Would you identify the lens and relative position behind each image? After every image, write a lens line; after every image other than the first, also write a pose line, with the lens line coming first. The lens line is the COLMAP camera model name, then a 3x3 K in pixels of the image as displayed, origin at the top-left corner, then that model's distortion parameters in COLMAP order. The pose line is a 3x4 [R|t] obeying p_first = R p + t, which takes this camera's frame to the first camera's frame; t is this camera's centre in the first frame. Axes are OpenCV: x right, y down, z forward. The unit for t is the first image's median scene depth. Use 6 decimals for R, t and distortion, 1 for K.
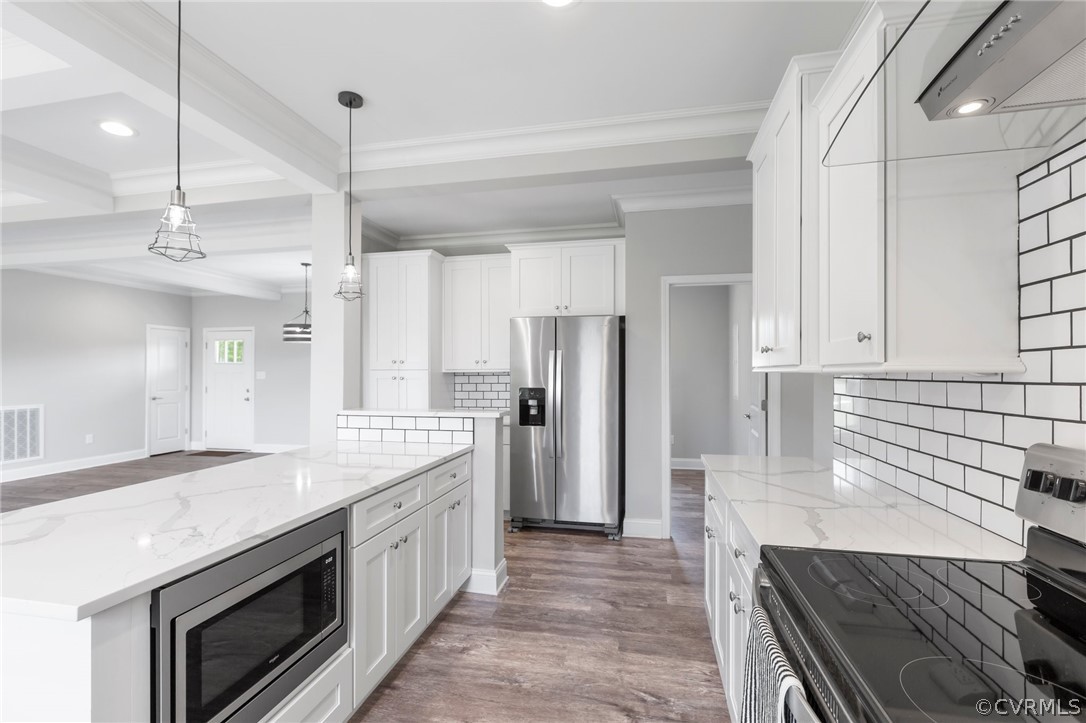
lens RADIAL K [[486.7, 0, 542.7], [0, 486.7, 368.2], [0, 0, 1]] dist [-0.000150, -0.000187]
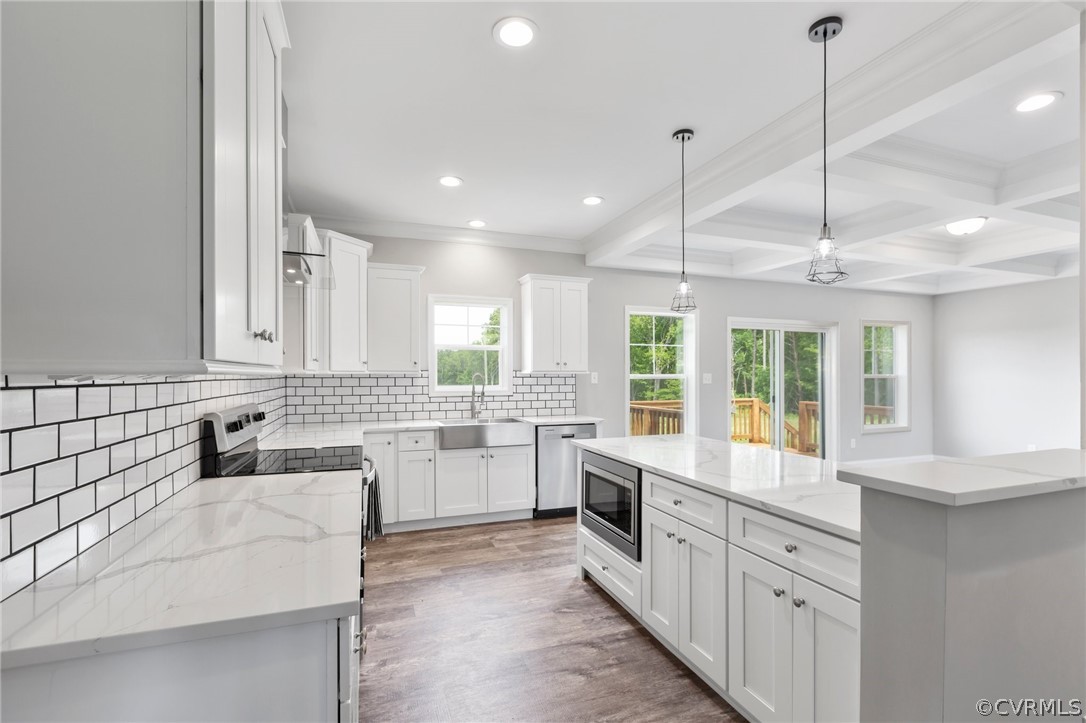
lens RADIAL K [[482.7, 0, 540.3], [0, 482.7, 373.6], [0, 0, 1]] dist [-0.001688, -0.000501]
pose [[-0.849835, -0.000568, -0.527048, 0.161182], [0.004597, 0.999953, -0.008489, 0.003829], [0.527029, -0.009637, -0.849793, 0.559133]]
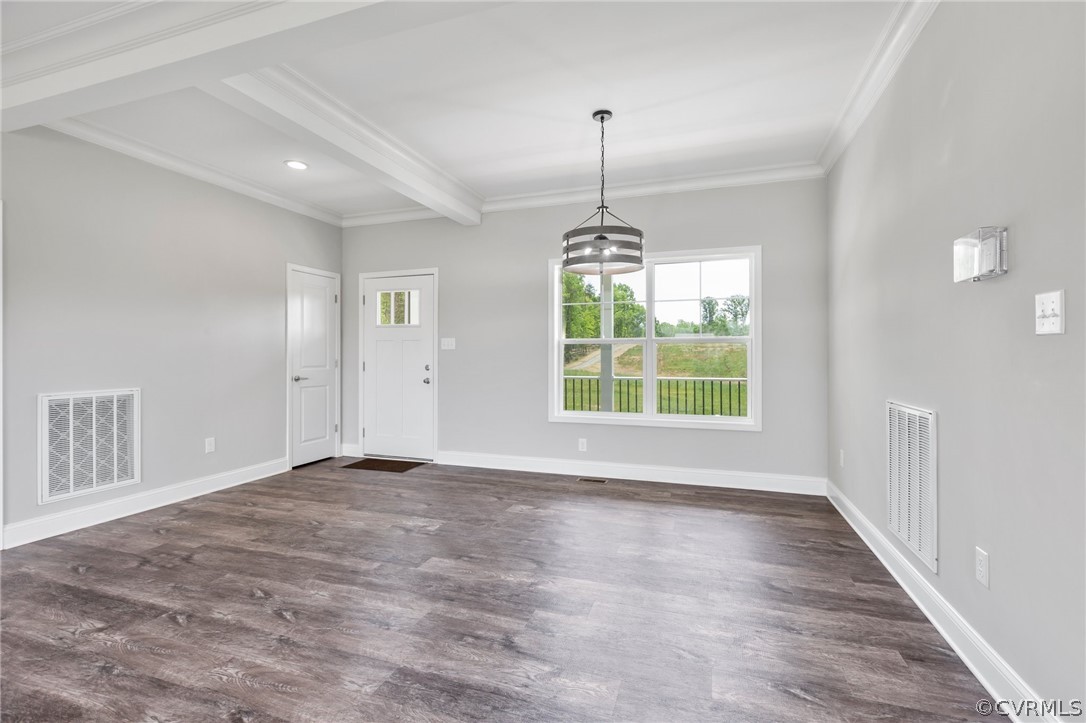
lens RADIAL K [[485.5, 0, 543.1], [0, 485.5, 357.8], [0, 0, 1]] dist [0.001089, 0.000227]
pose [[0.992646, 0.001458, -0.121041, -0.485745], [0.000119, 0.999915, 0.013022, 0.031774], [0.121049, -0.012941, 0.992562, 0.490600]]
